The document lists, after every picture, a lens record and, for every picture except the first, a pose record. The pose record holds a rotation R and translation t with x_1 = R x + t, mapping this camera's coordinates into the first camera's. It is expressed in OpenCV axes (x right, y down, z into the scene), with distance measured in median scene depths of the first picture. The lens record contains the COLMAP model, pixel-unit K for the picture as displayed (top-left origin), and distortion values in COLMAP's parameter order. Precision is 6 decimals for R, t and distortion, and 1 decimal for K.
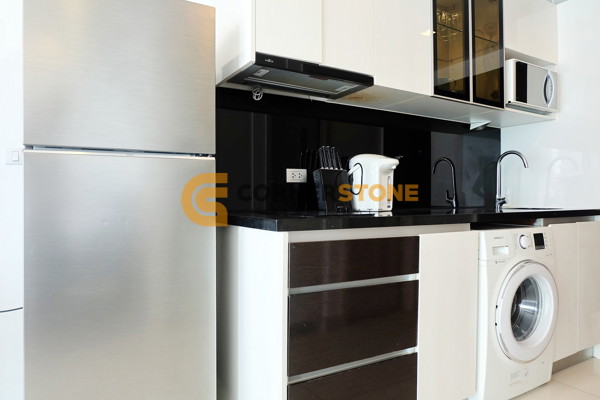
lens RADIAL K [[419.9, 0, 300.1], [0, 419.9, 195.0], [0, 0, 1]] dist [-0.029995, 0.032684]
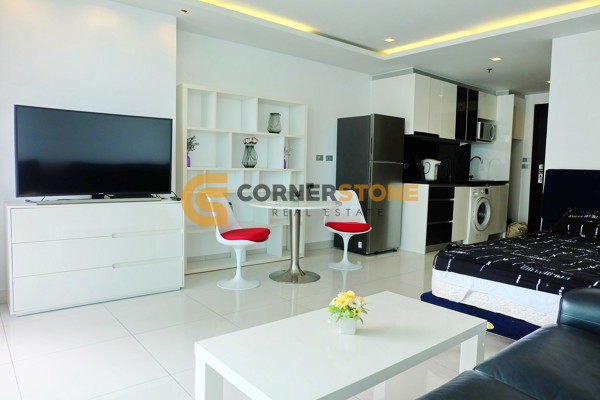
lens RADIAL K [[419.9, 0, 300.1], [0, 419.9, 202.0], [0, 0, 1]] dist [-0.029995, 0.032684]
pose [[0.990245, 0.008821, 0.139060, -1.065364], [-0.020375, 0.996433, 0.081887, -0.023710], [-0.137842, -0.083922, 0.986893, -1.617083]]
